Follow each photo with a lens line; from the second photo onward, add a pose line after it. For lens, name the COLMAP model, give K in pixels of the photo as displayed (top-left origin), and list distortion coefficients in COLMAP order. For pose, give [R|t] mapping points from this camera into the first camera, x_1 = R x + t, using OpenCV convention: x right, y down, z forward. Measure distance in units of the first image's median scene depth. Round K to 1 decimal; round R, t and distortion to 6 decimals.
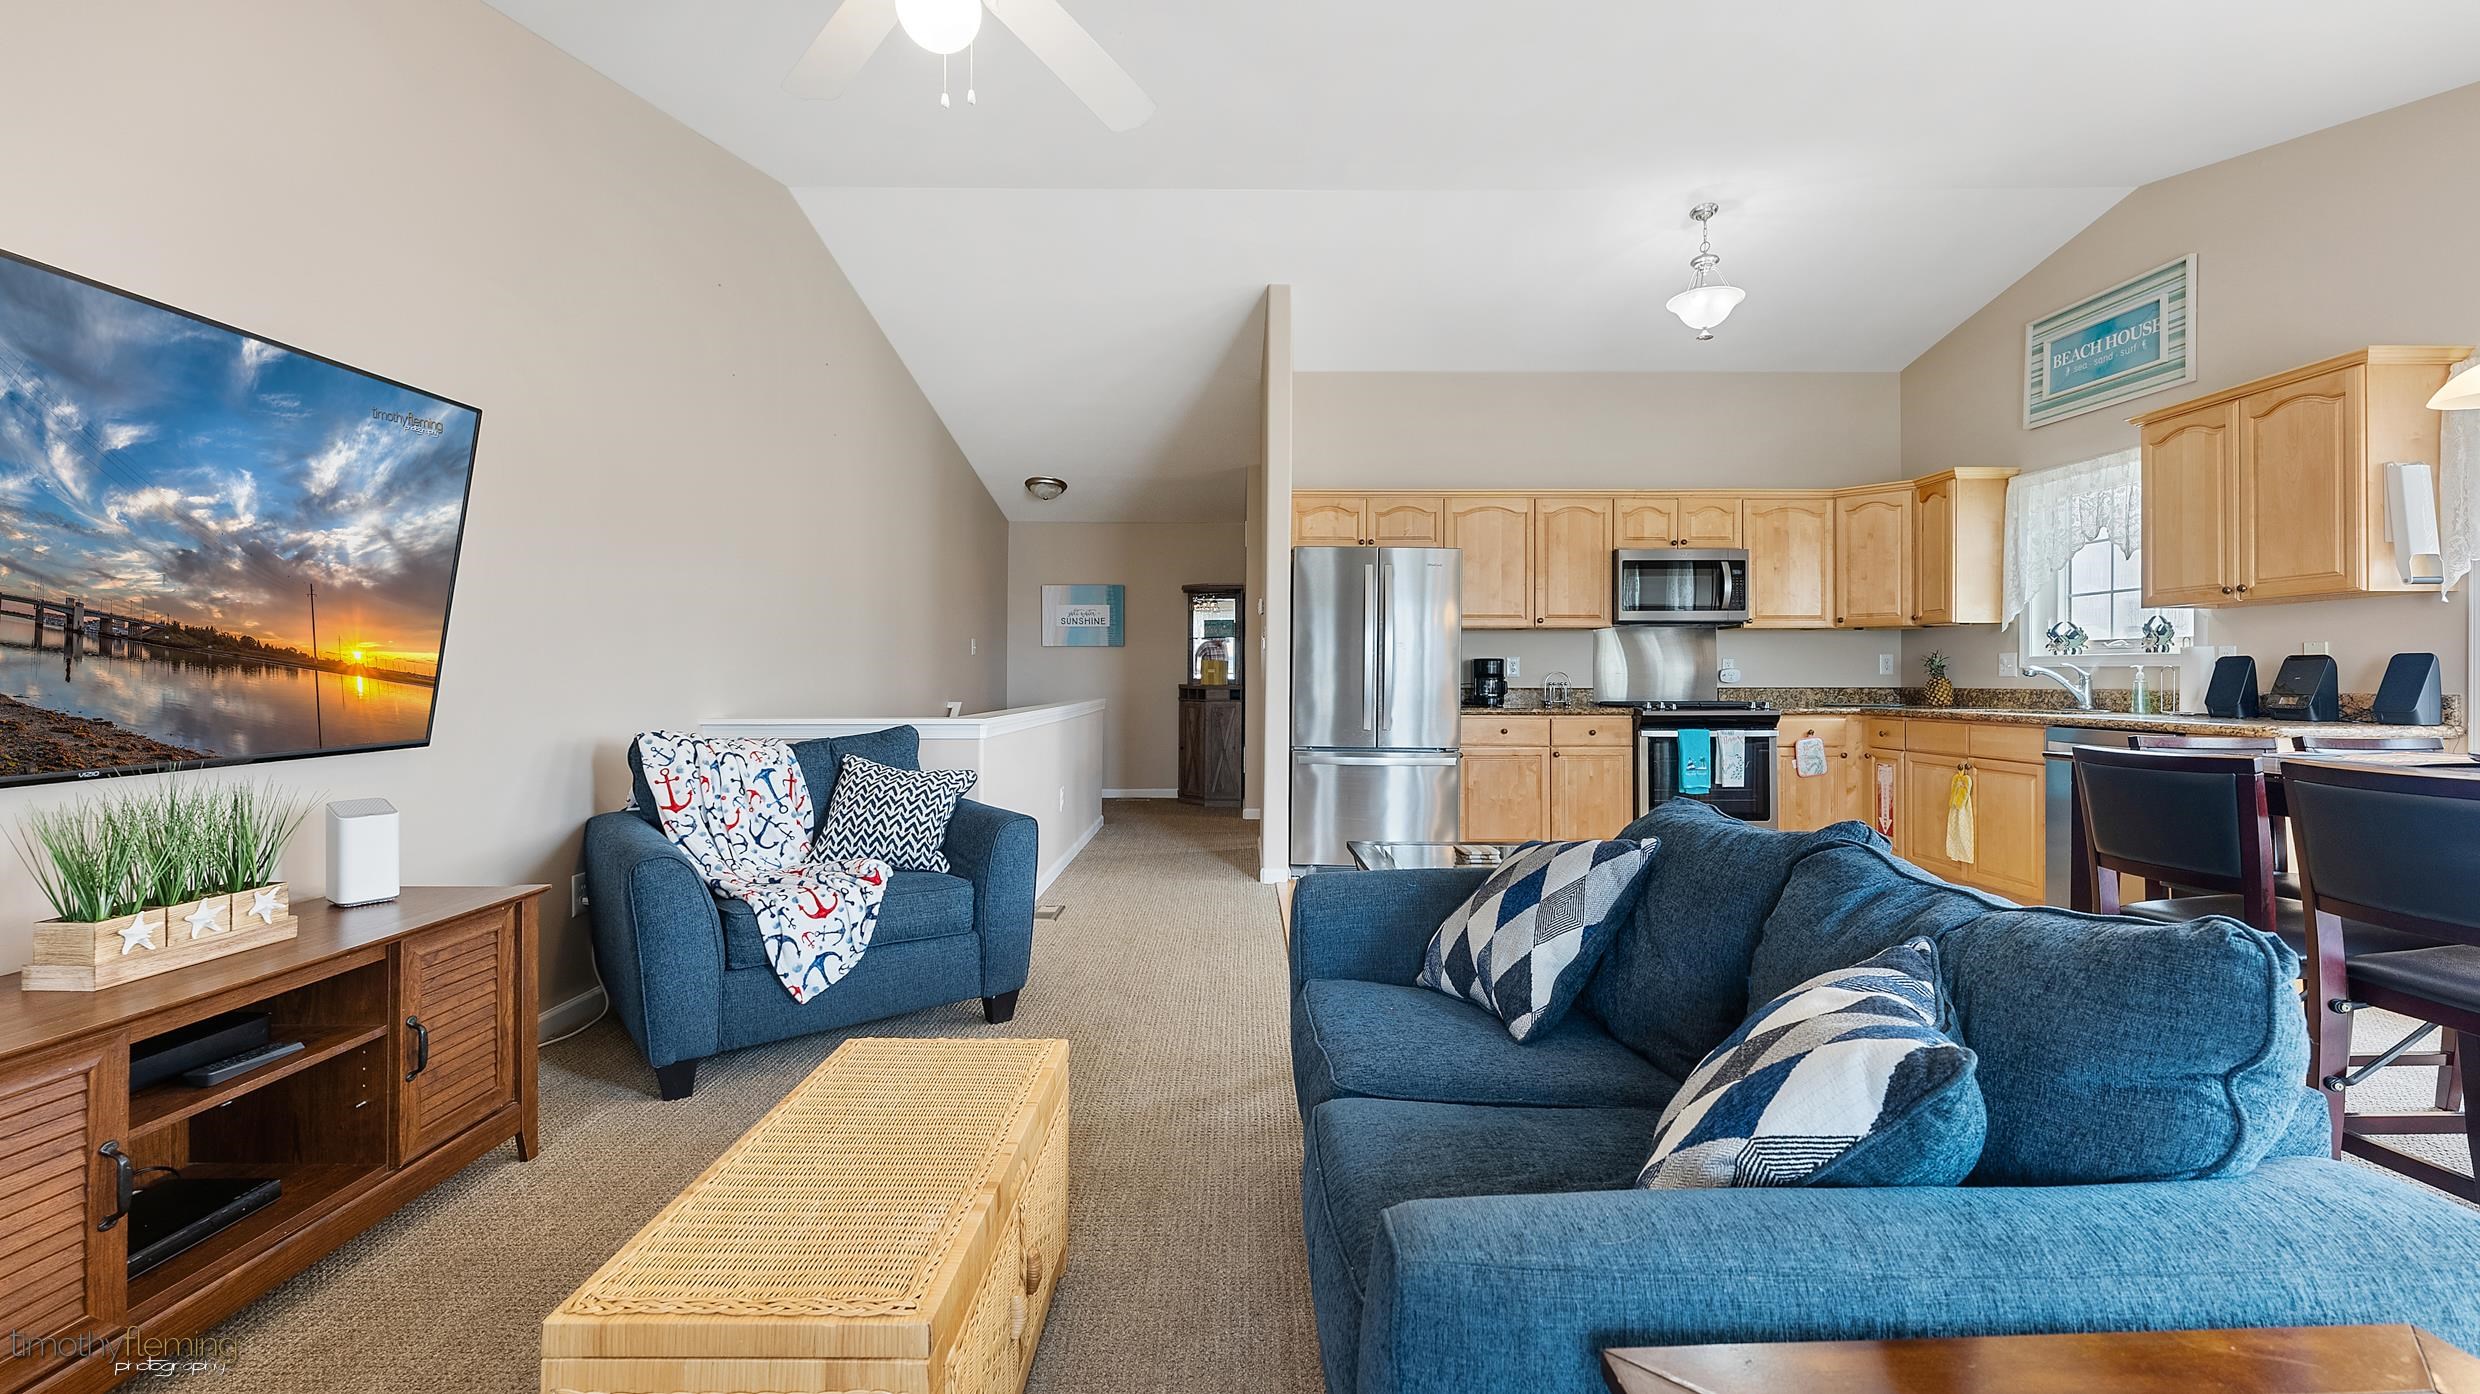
lens RADIAL K [[1004.5, 0, 1242.5], [0, 1004.5, 669.5], [0, 0, 1]] dist [0.001438, 0.000094]
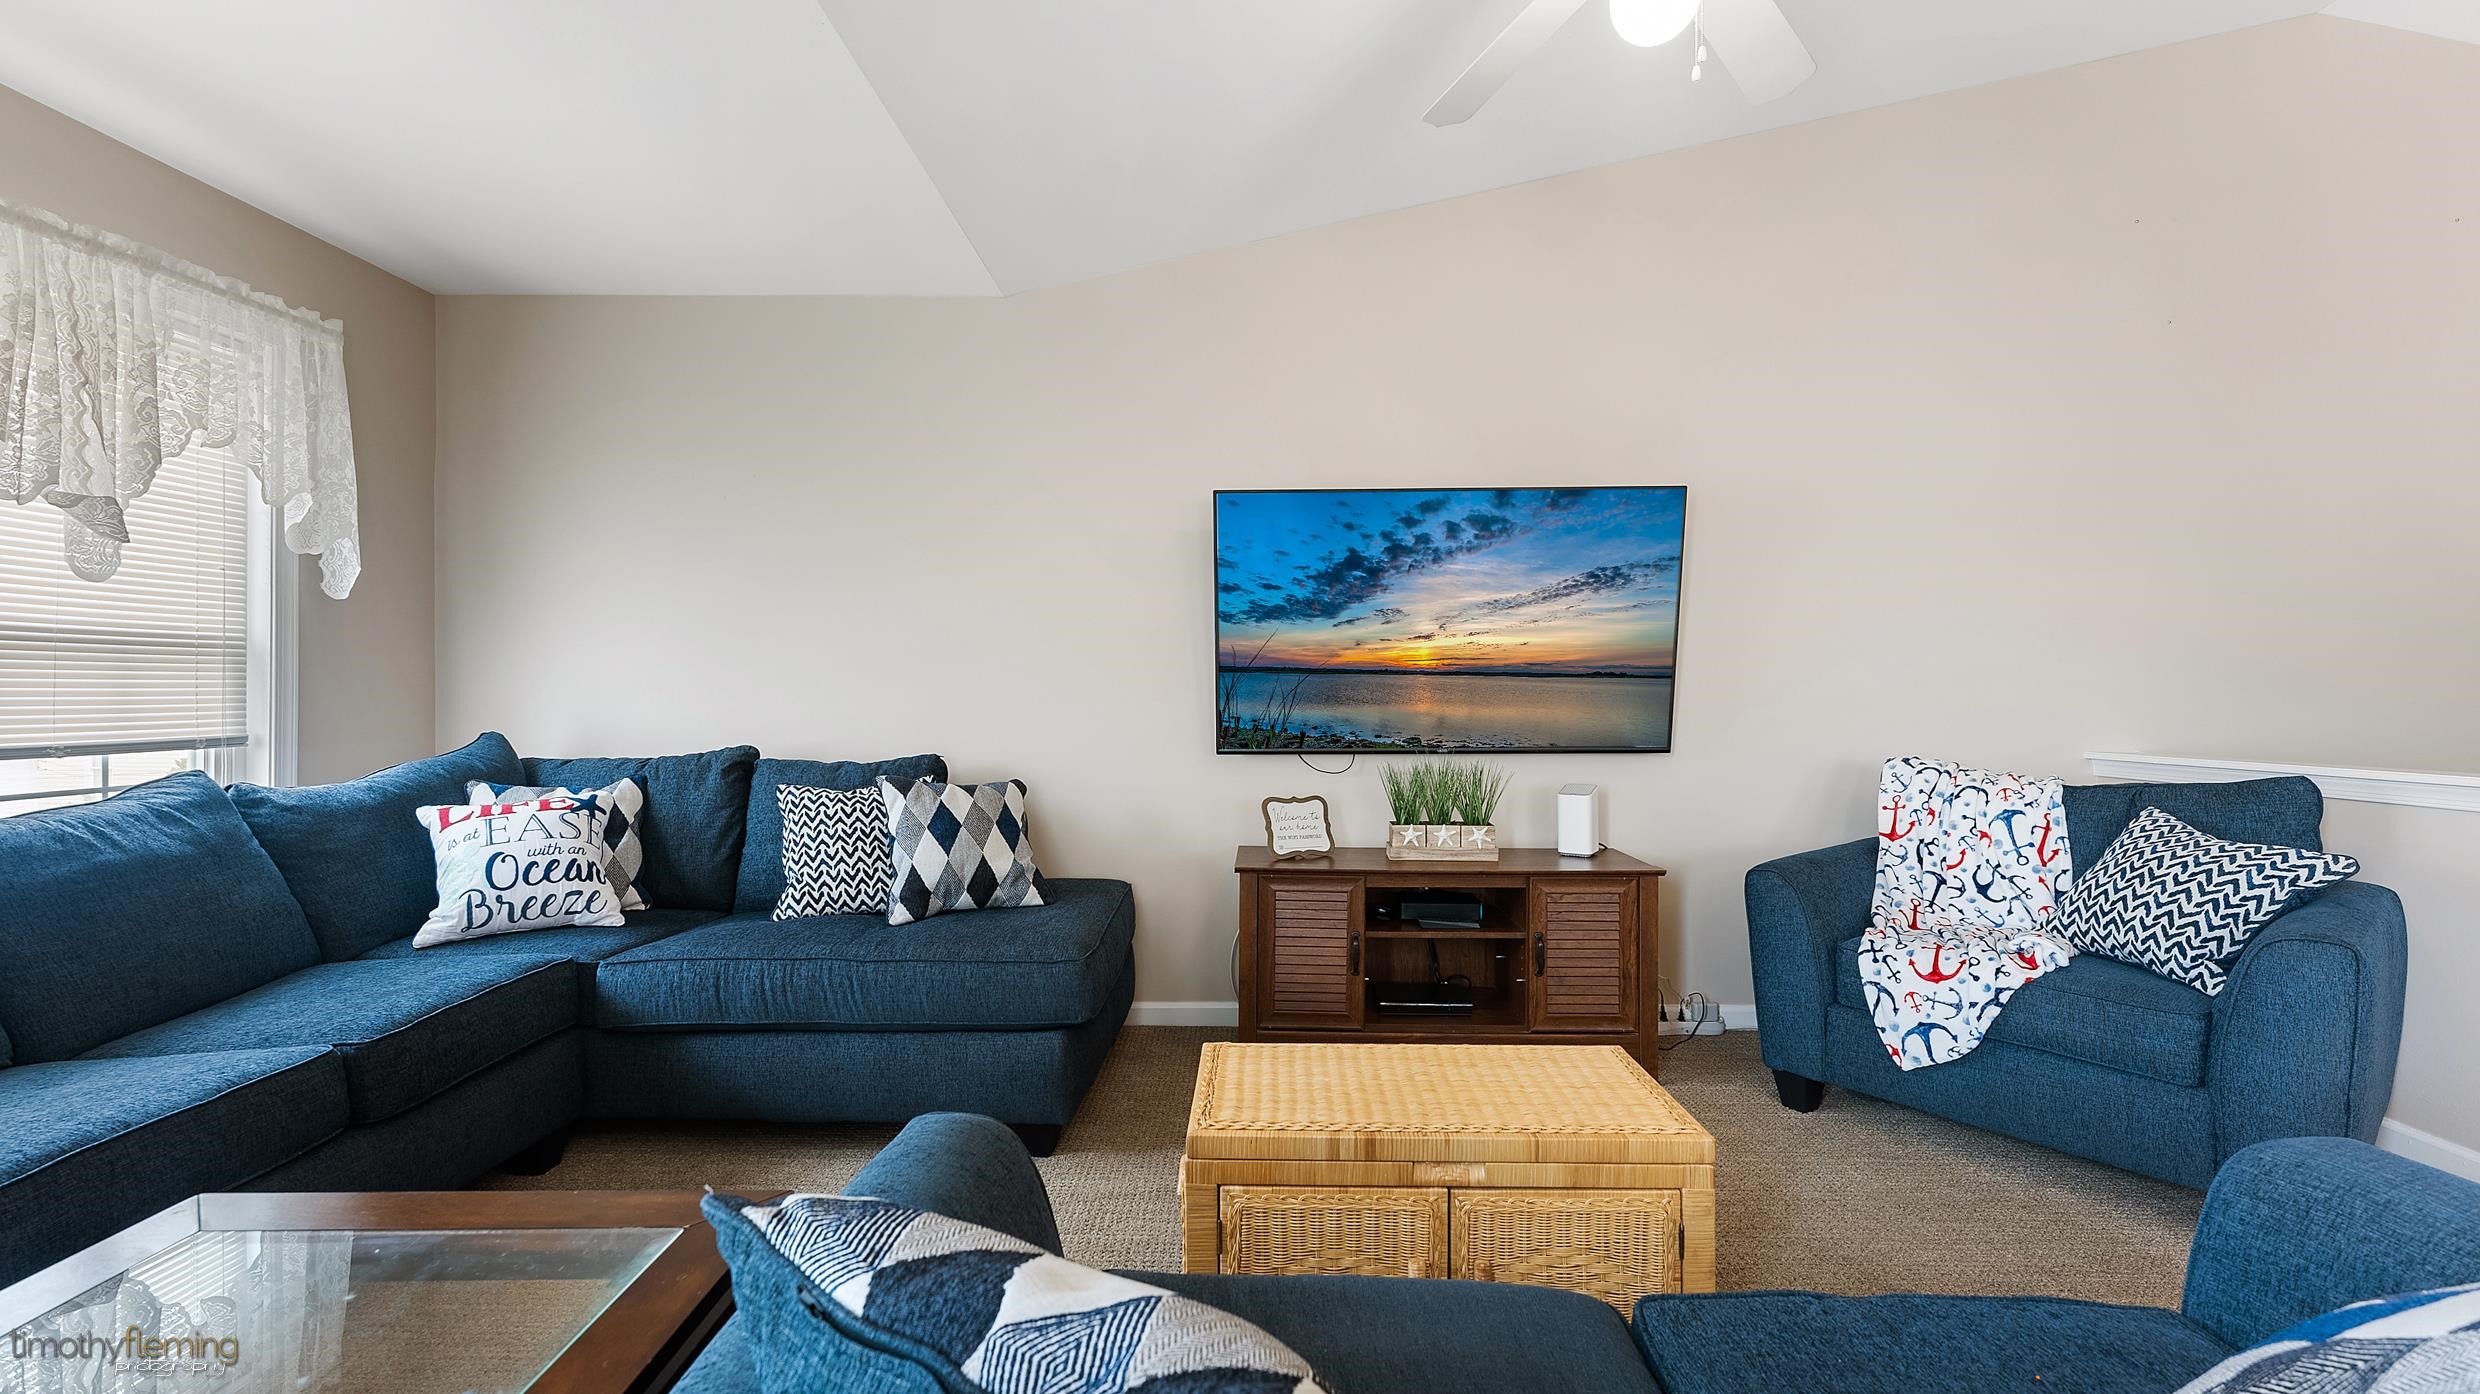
lens RADIAL K [[998.0, 0, 1245.1], [0, 998.0, 696.6], [0, 0, 1]] dist [0.002259, 0.000170]
pose [[-0.021326, -0.001127, -0.999772, 0.245520], [0.001588, 0.999998, -0.001161, 0.001931], [0.999771, -0.001613, -0.021325, 0.236891]]
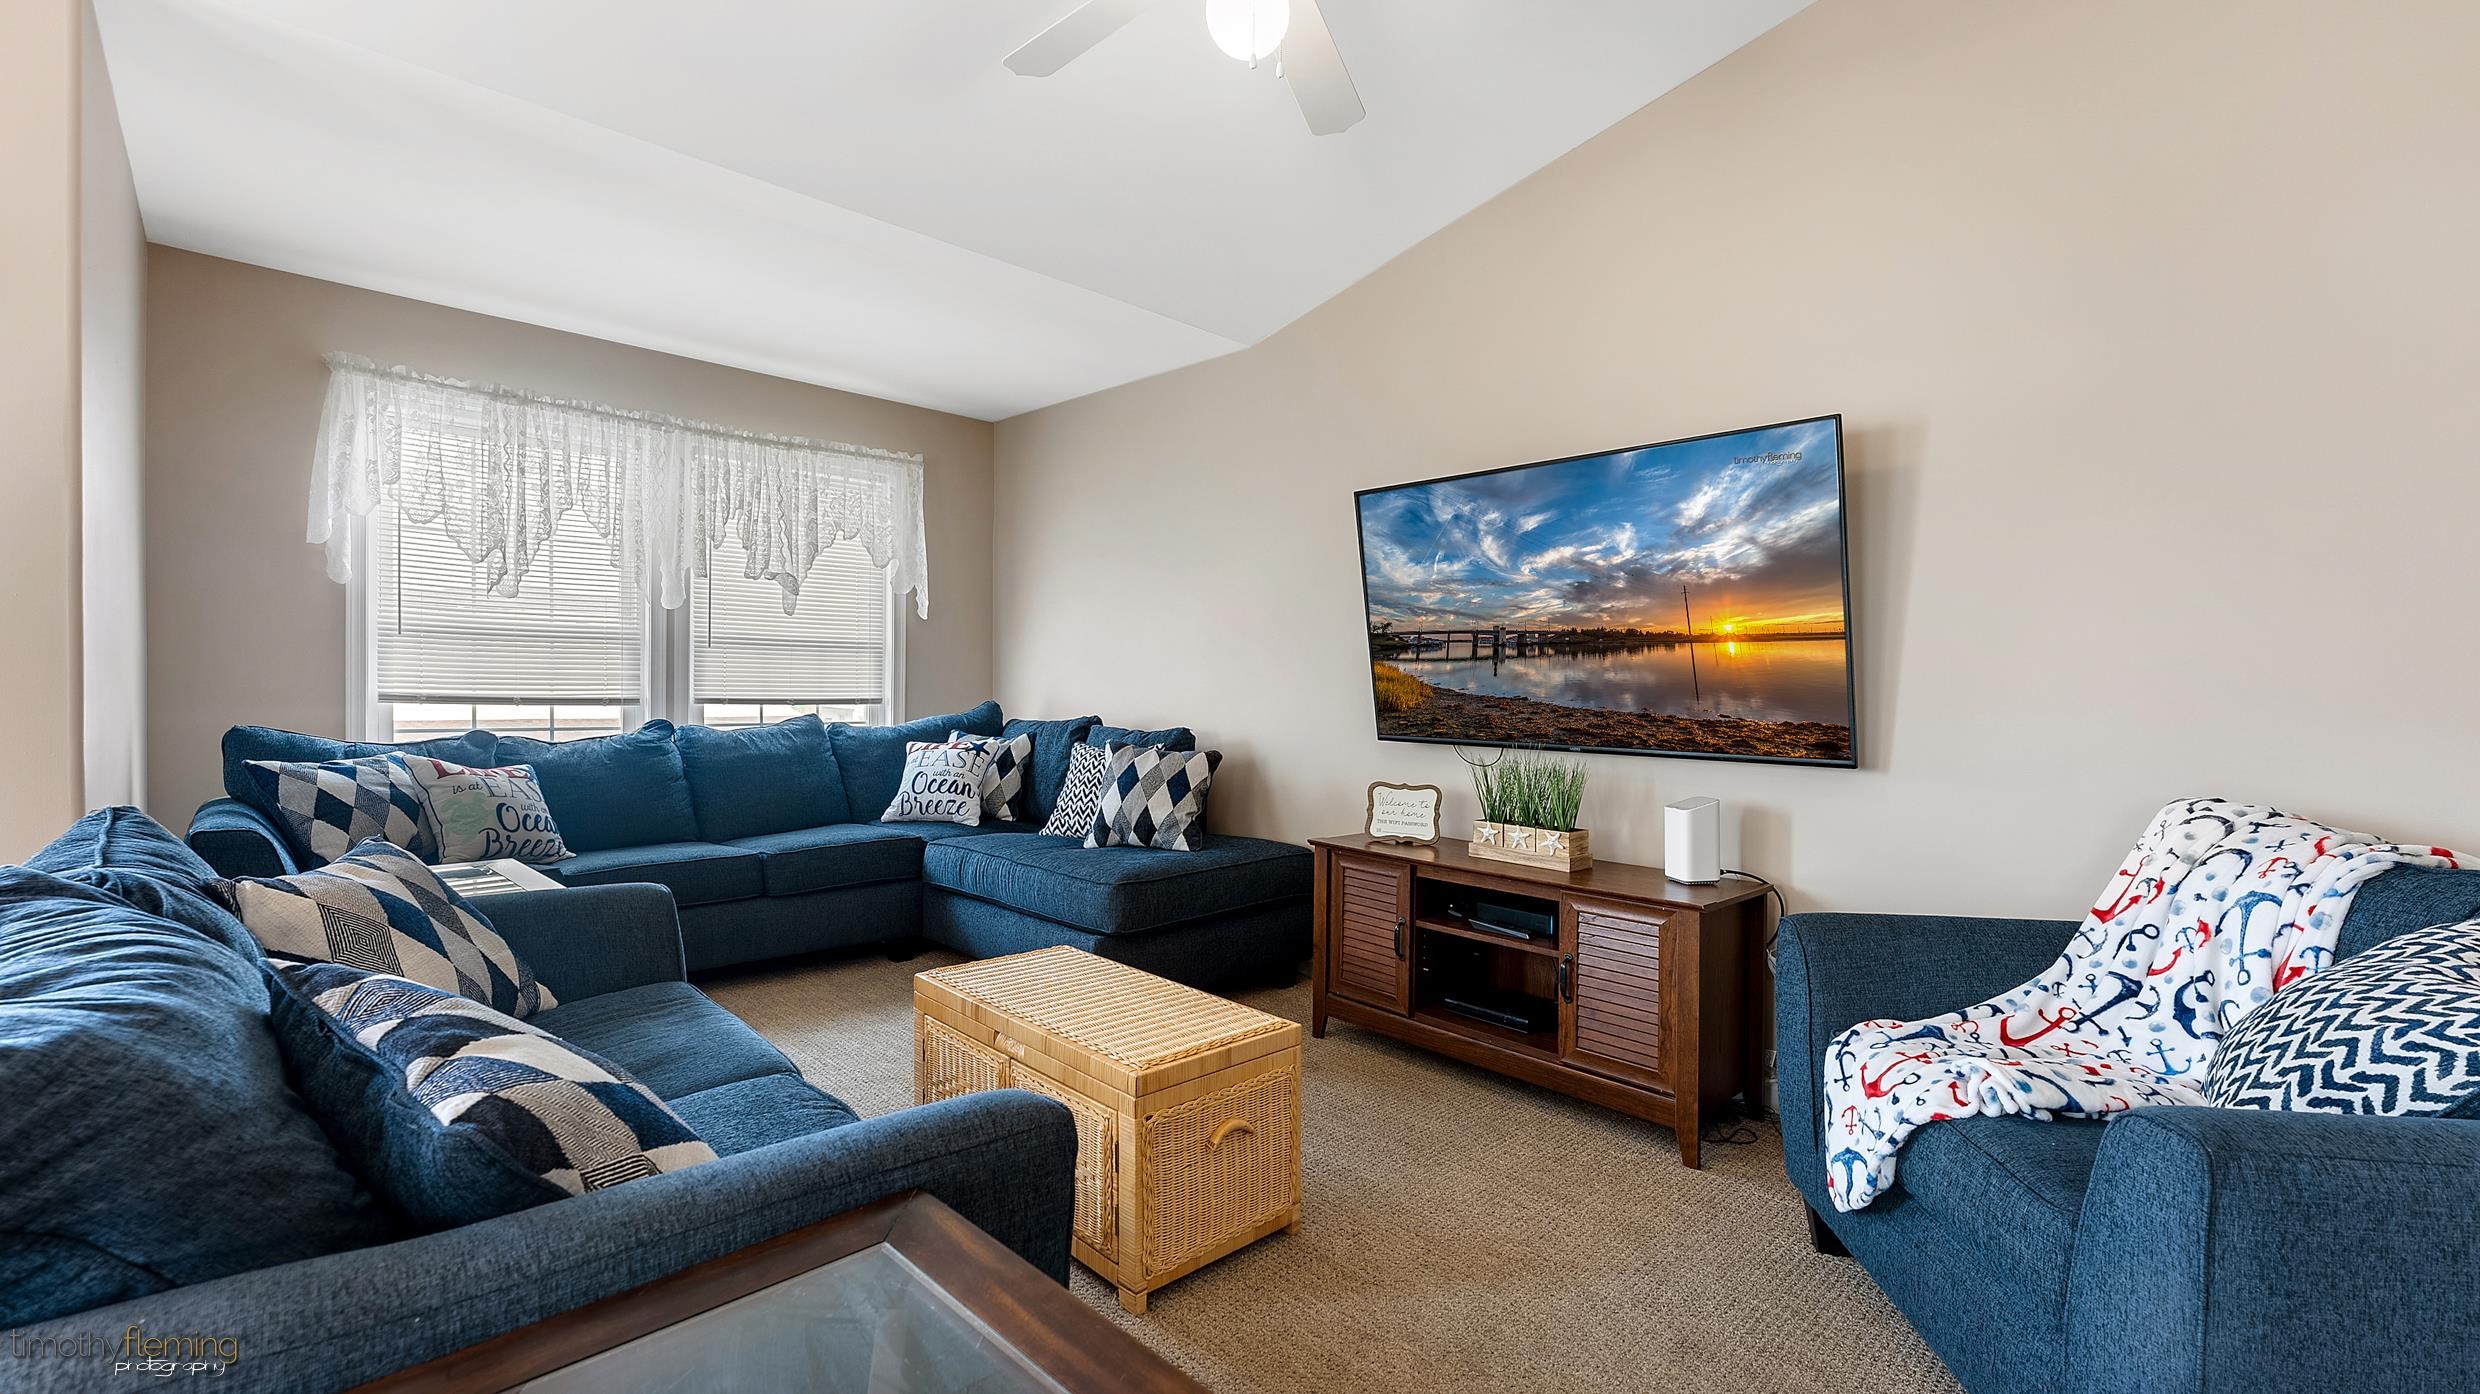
lens RADIAL K [[1040.3, 0, 1236.9], [0, 1040.3, 697.2], [0, 0, 1]] dist [-0.001392, -0.000041]
pose [[-0.719411, -0.005064, -0.694566, 0.161054], [-0.018308, 0.999764, 0.011674, 0.003007], [0.694343, 0.021114, -0.719334, 0.648444]]
